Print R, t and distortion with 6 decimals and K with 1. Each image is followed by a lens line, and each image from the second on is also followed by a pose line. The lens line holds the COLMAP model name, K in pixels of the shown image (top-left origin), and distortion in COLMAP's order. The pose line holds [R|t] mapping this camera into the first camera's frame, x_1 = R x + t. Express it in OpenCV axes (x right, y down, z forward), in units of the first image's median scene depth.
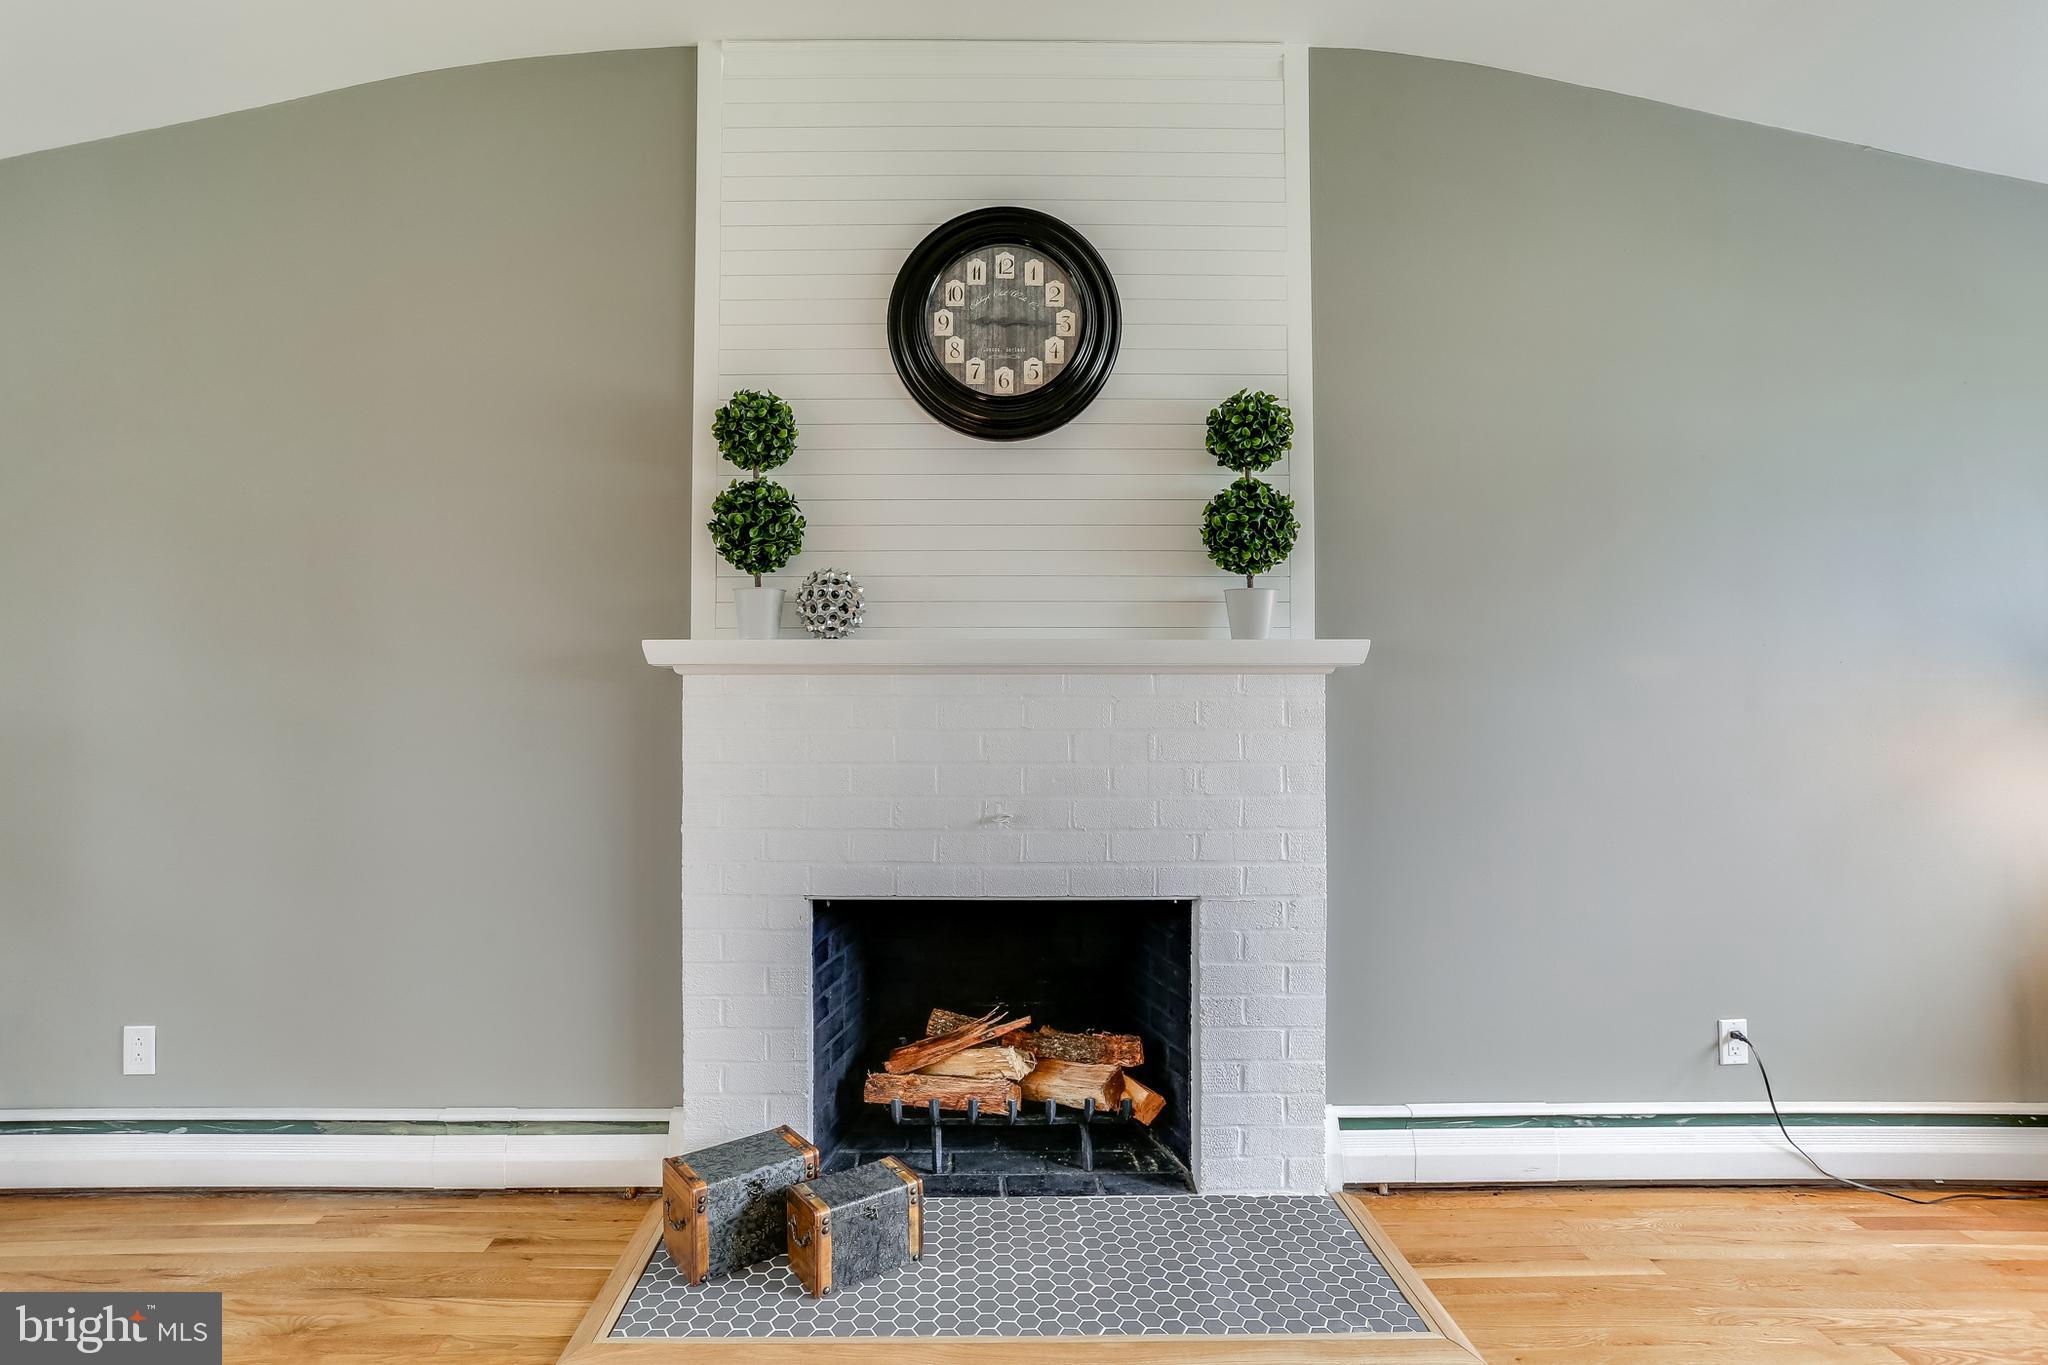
lens RADIAL K [[999.1, 0, 1016.3], [0, 999.1, 671.7], [0, 0, 1]] dist [-0.055452, 0.038689]
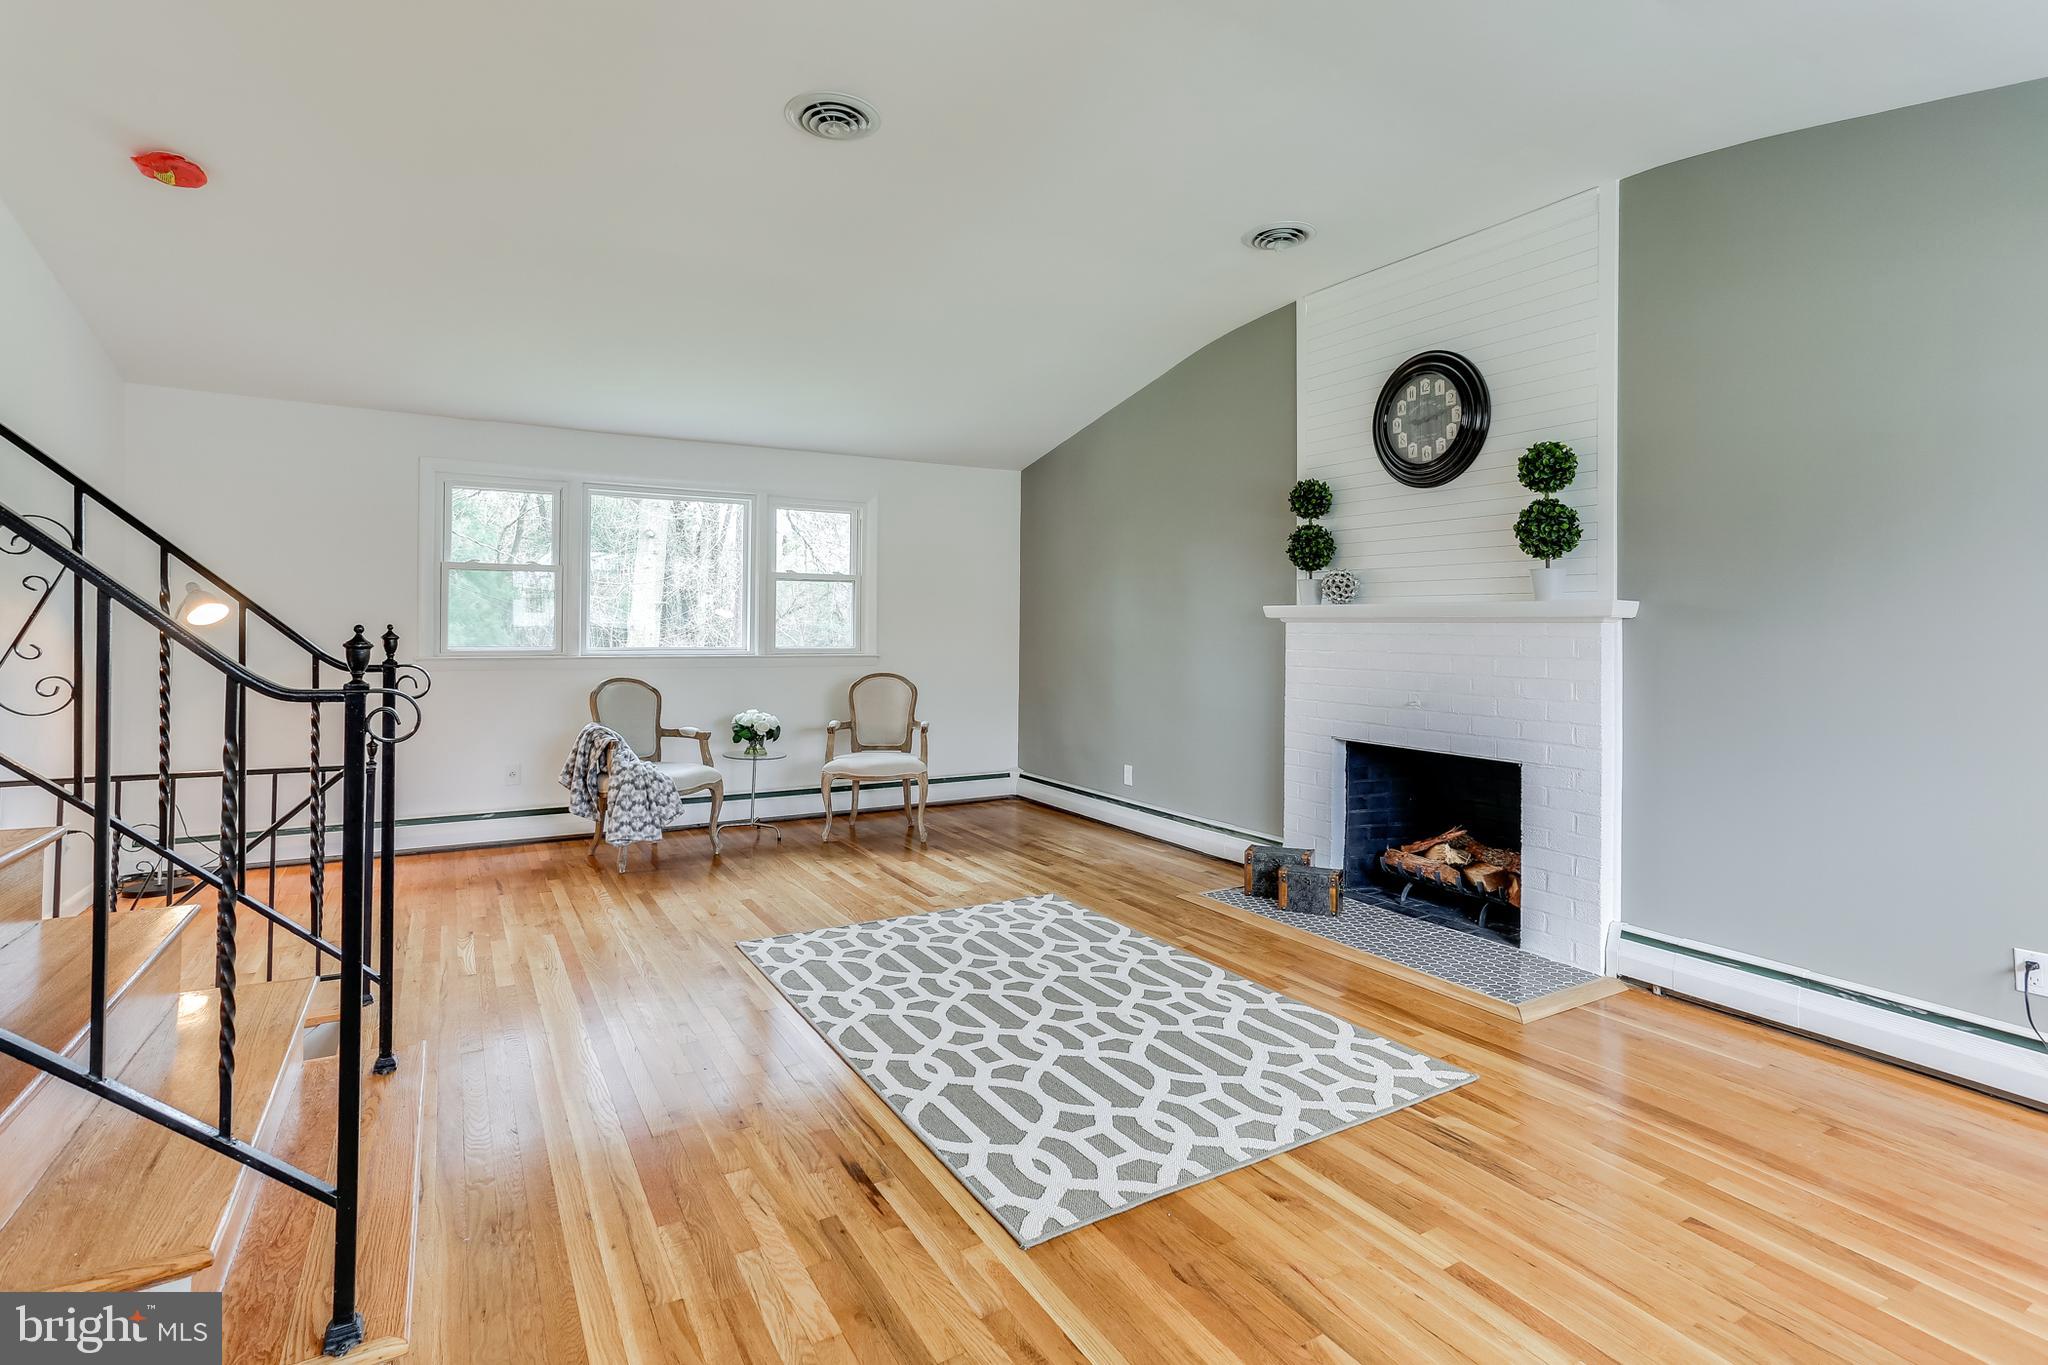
lens RADIAL K [[1009.4, 0, 1021.9], [0, 1009.4, 625.1], [0, 0, 1]] dist [-0.052131, 0.032040]
pose [[0.499940, 0.003883, -0.866051, 1.151706], [0.004999, 0.999960, 0.007370, -0.008594], [0.866045, -0.008014, 0.499901, -0.489962]]
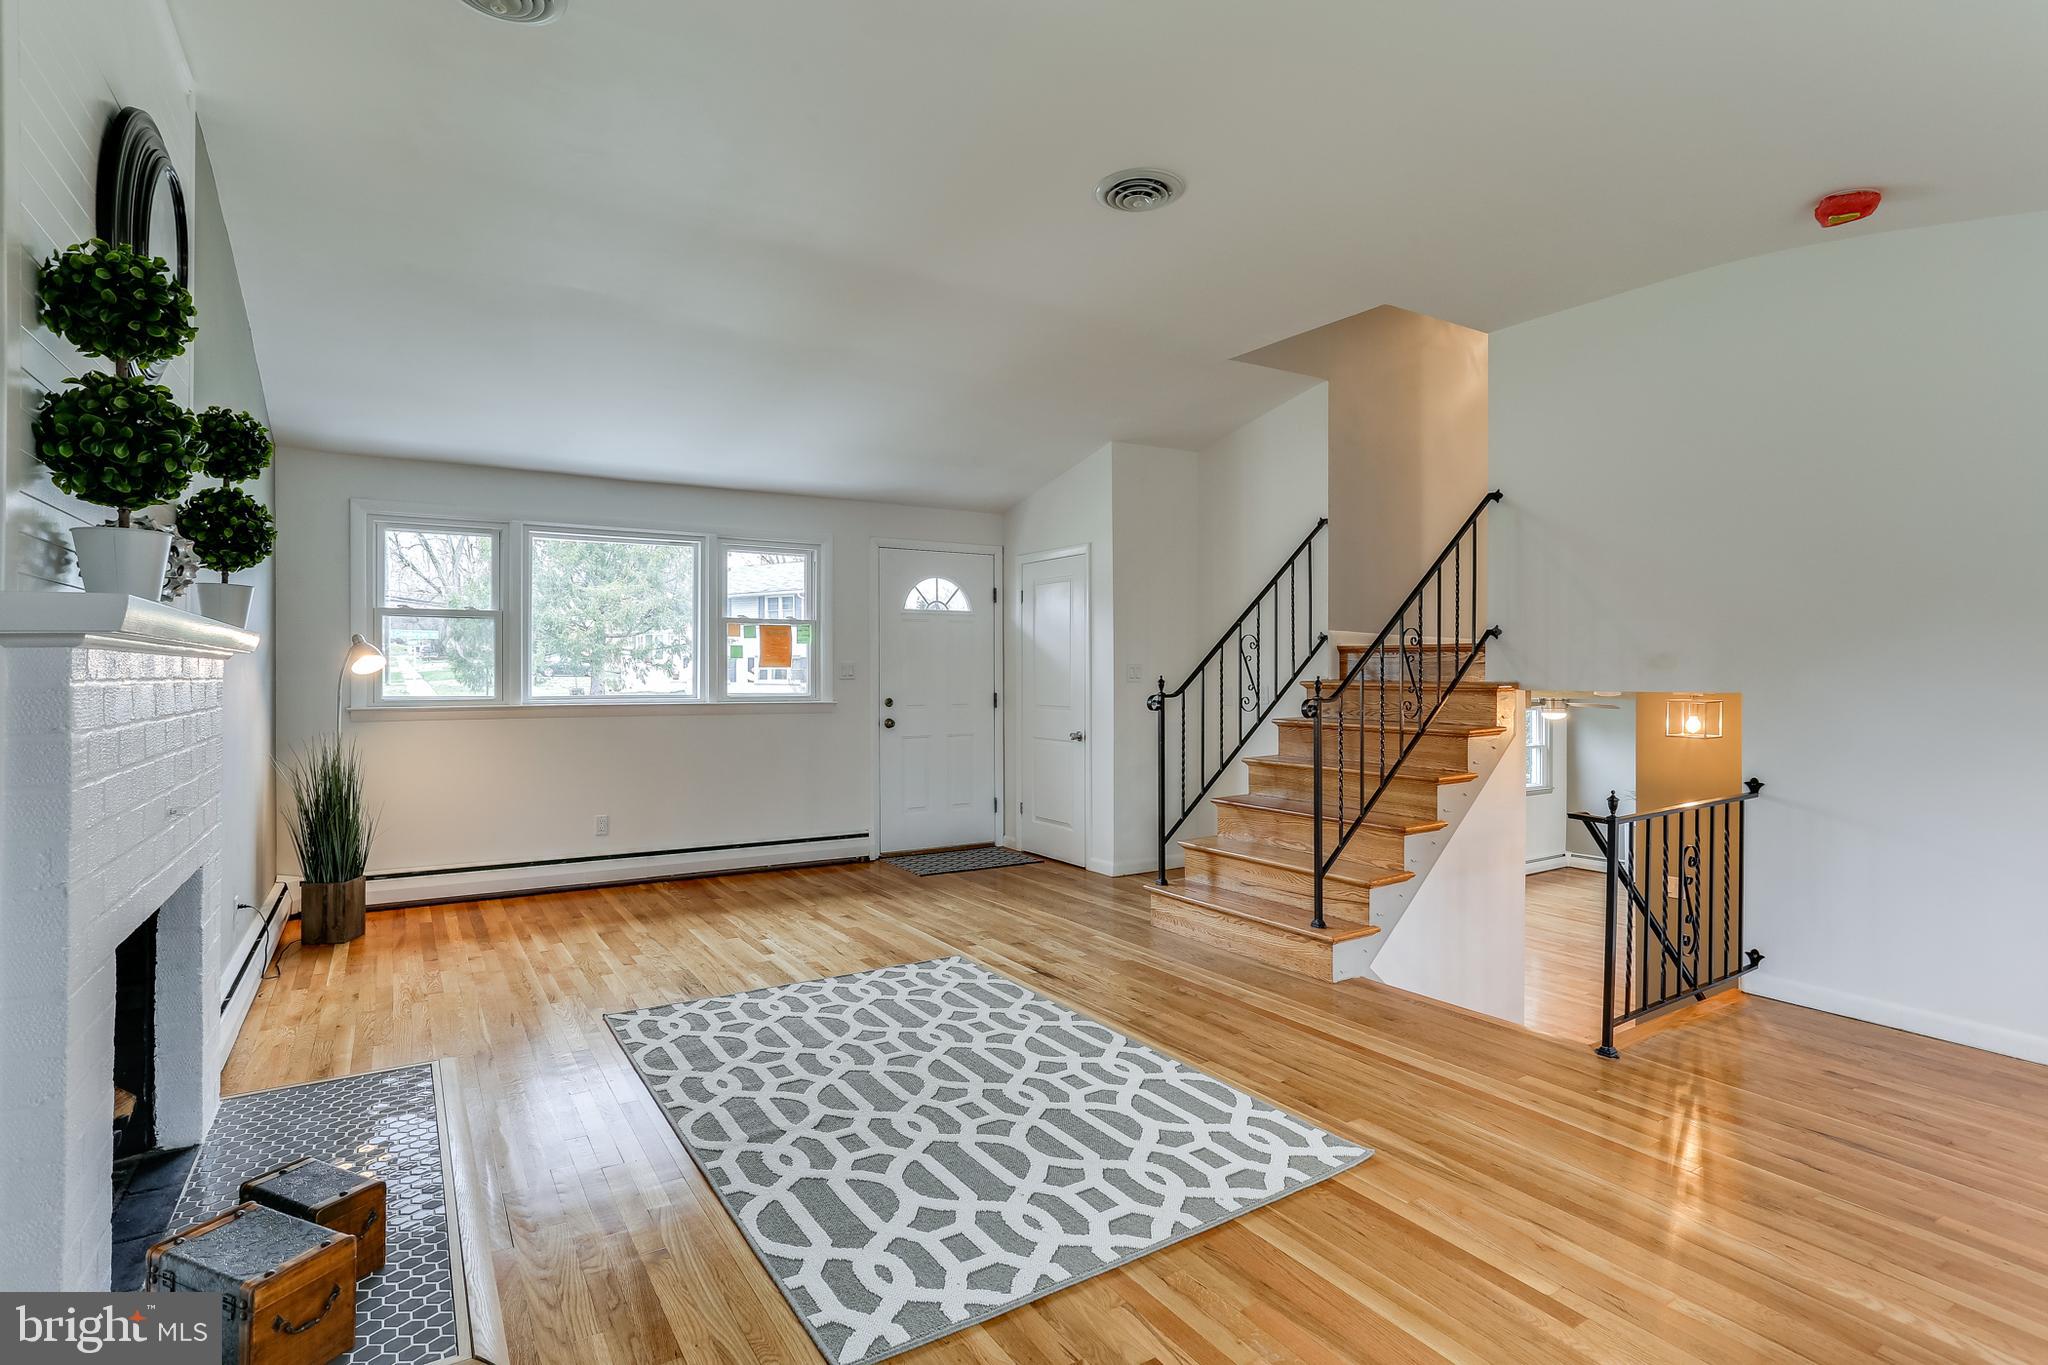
lens RADIAL K [[999.1, 0, 1016.3], [0, 999.1, 671.7], [0, 0, 1]] dist [-0.055452, 0.038689]
pose [[-0.521148, 0.000741, 0.853466, -1.165976], [-0.015220, 0.999833, -0.010162, 0.015773], [-0.853331, -0.018285, -0.521049, 0.788081]]
